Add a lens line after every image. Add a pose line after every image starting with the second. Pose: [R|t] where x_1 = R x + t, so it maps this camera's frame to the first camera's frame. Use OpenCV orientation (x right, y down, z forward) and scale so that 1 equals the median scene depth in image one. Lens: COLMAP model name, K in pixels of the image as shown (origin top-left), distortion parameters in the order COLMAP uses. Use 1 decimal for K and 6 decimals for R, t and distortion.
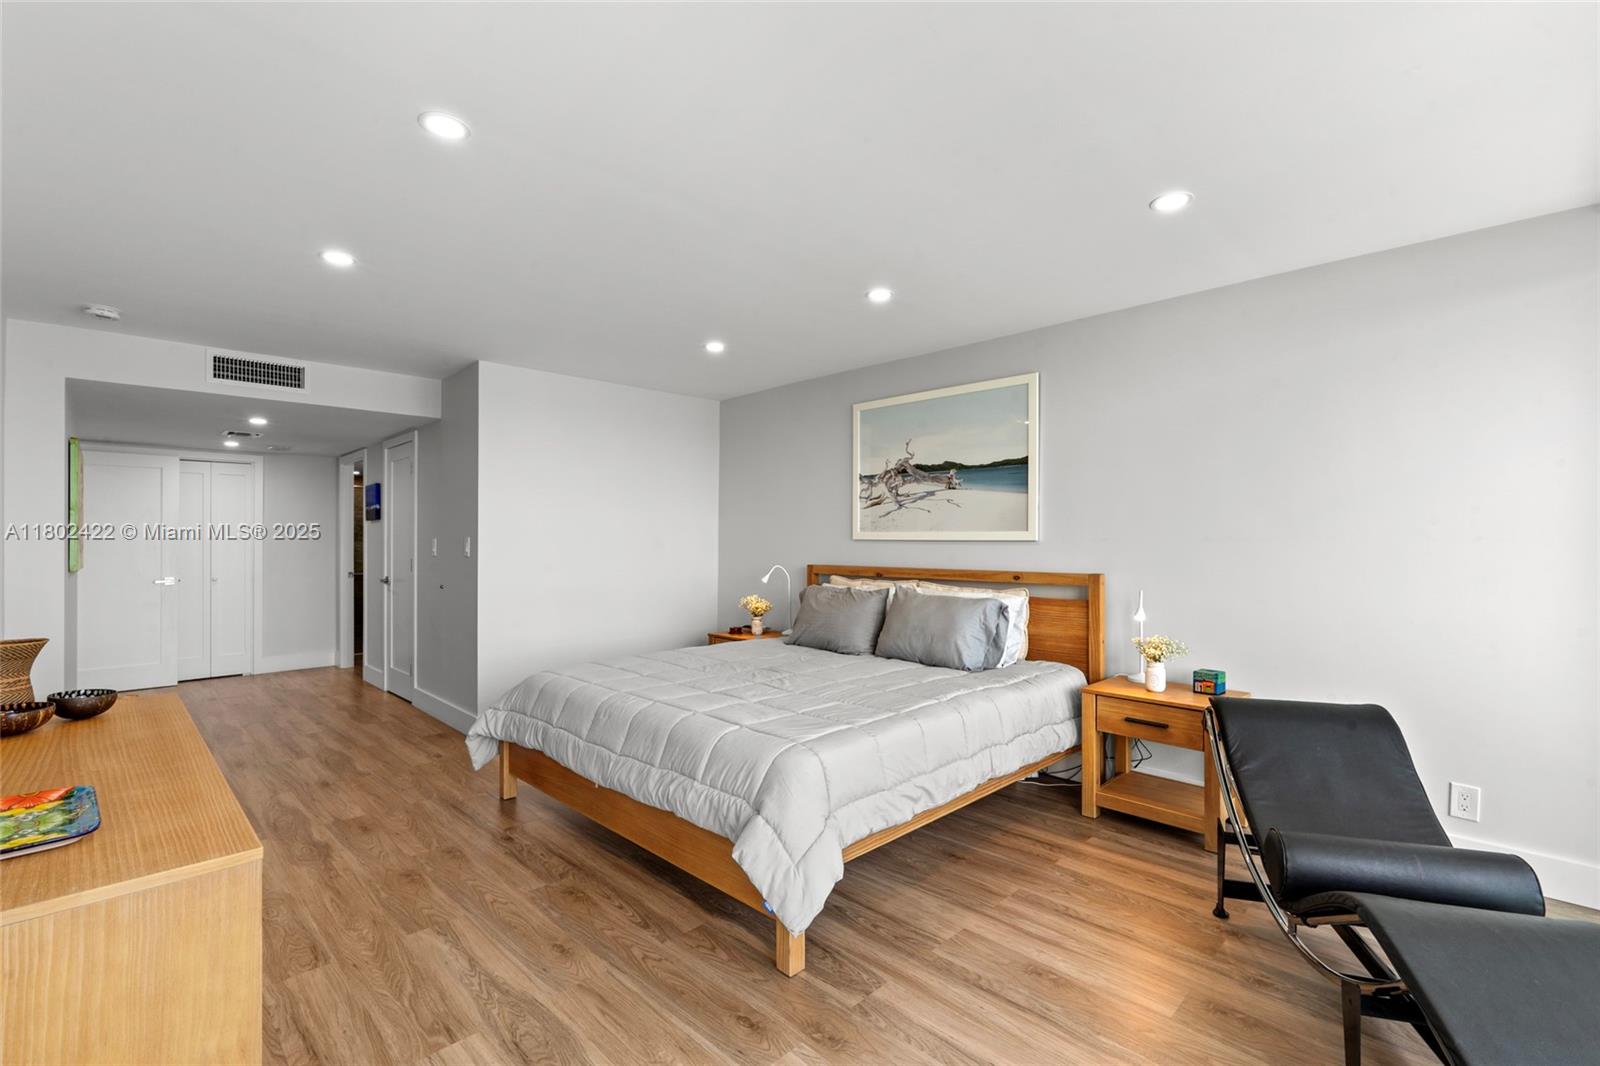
lens RADIAL K [[710.8, 0, 808.5], [0, 710.8, 533.9], [0, 0, 1]] dist [0.001848, -0.000511]
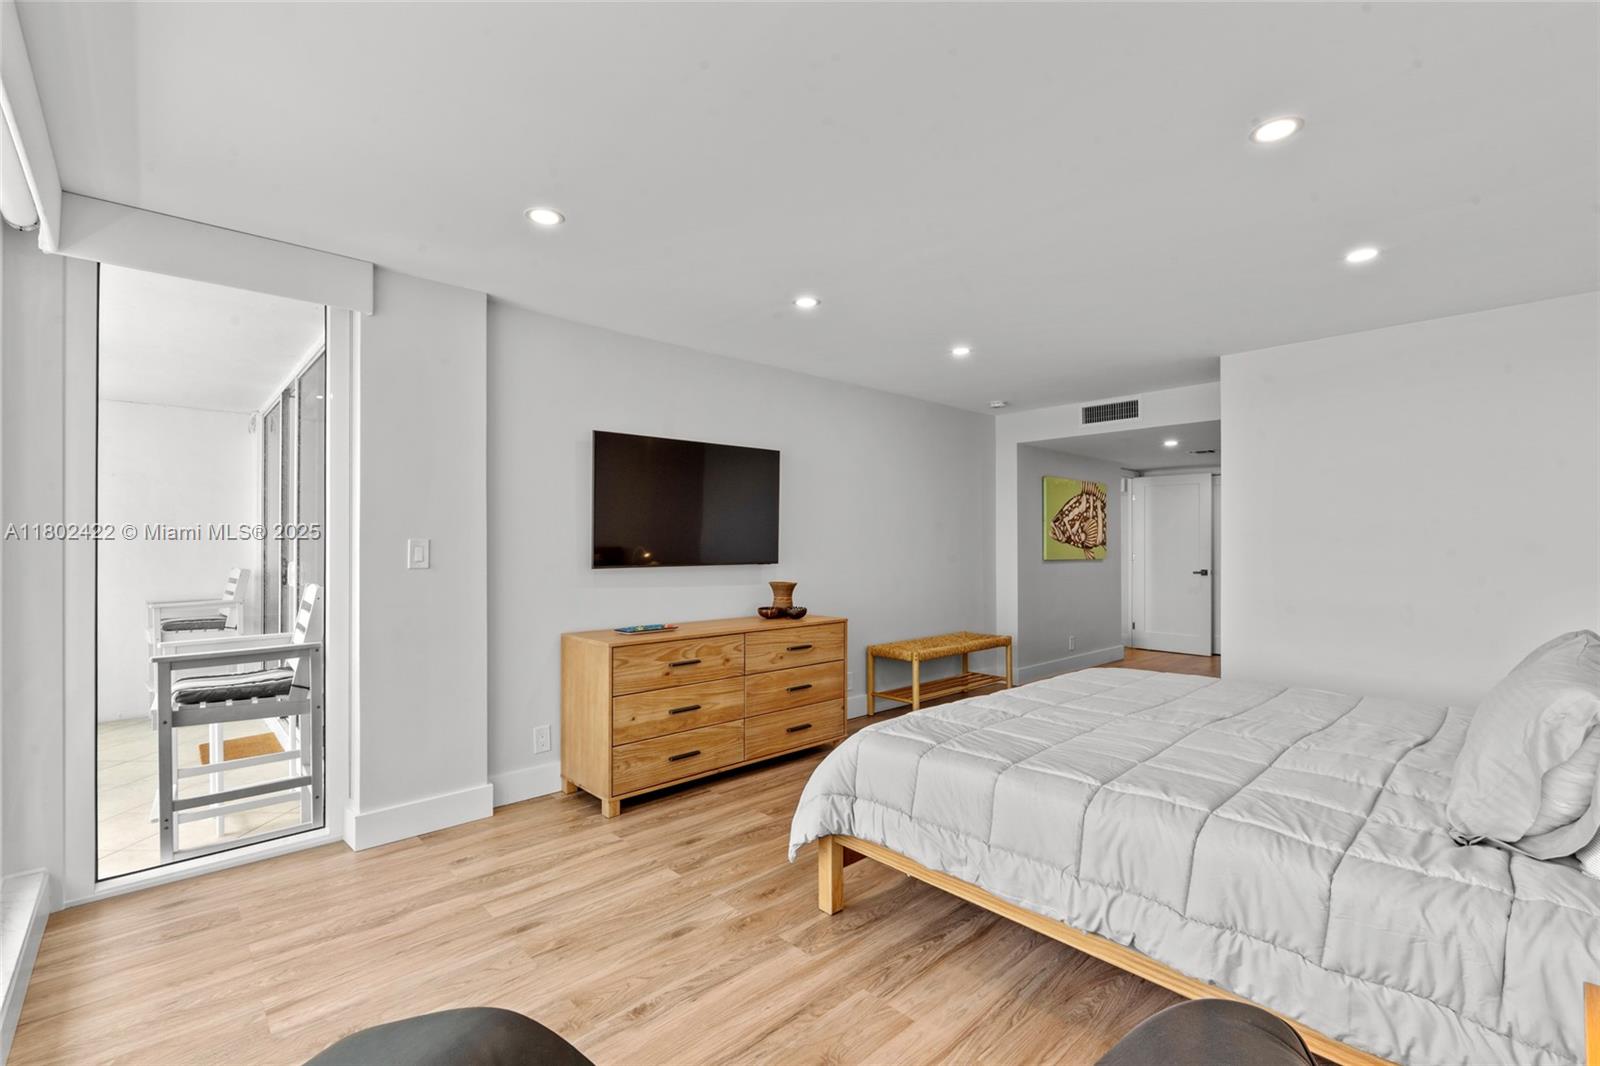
lens RADIAL K [[710.8, 0, 800.0], [0, 710.8, 541.3], [0, 0, 1]] dist [0.001848, -0.000511]
pose [[-0.049116, -0.001687, -0.998792, 1.142727], [0.008373, 0.999963, -0.002101, 0.011479], [0.998758, -0.008467, -0.049100, 1.012624]]
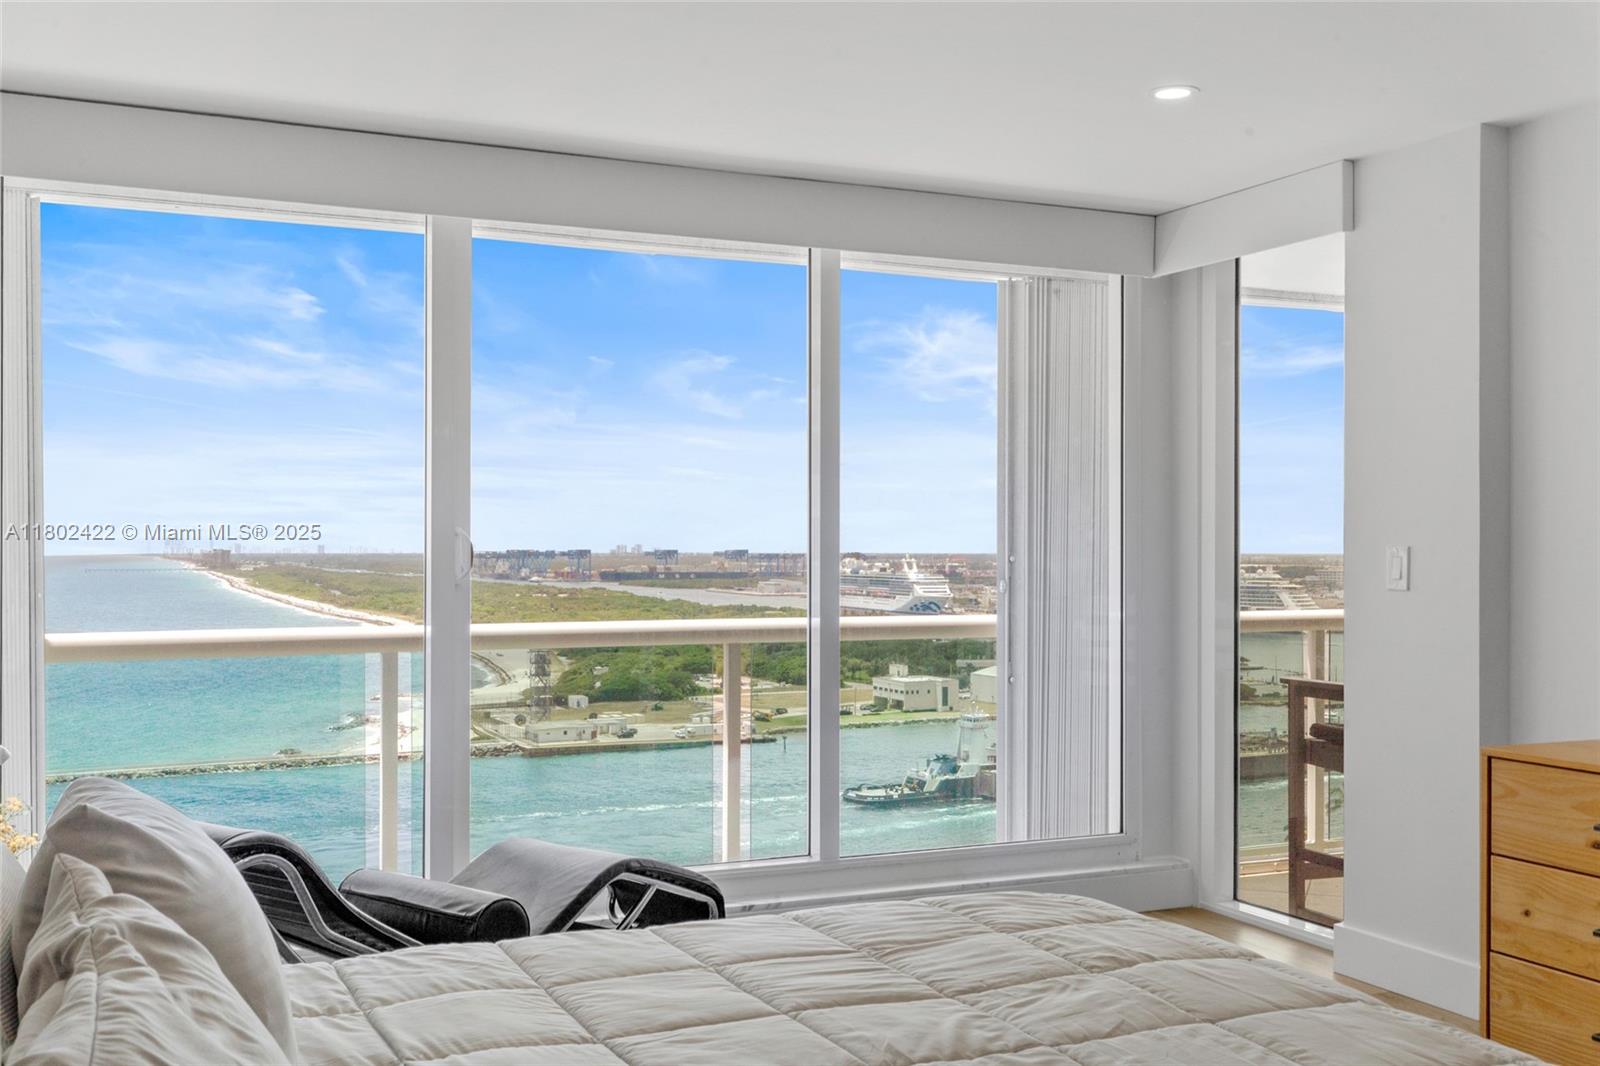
lens RADIAL K [[1597.2, 0, 795.2], [0, 1597.2, 541.4], [0, 0, 1]] dist [0.001788, 0.000000]
pose [[-0.938572, -0.007398, 0.345004, -0.512742], [-0.010253, 0.999927, -0.006452, 0.017555], [-0.344931, -0.009593, -0.938579, 2.715758]]
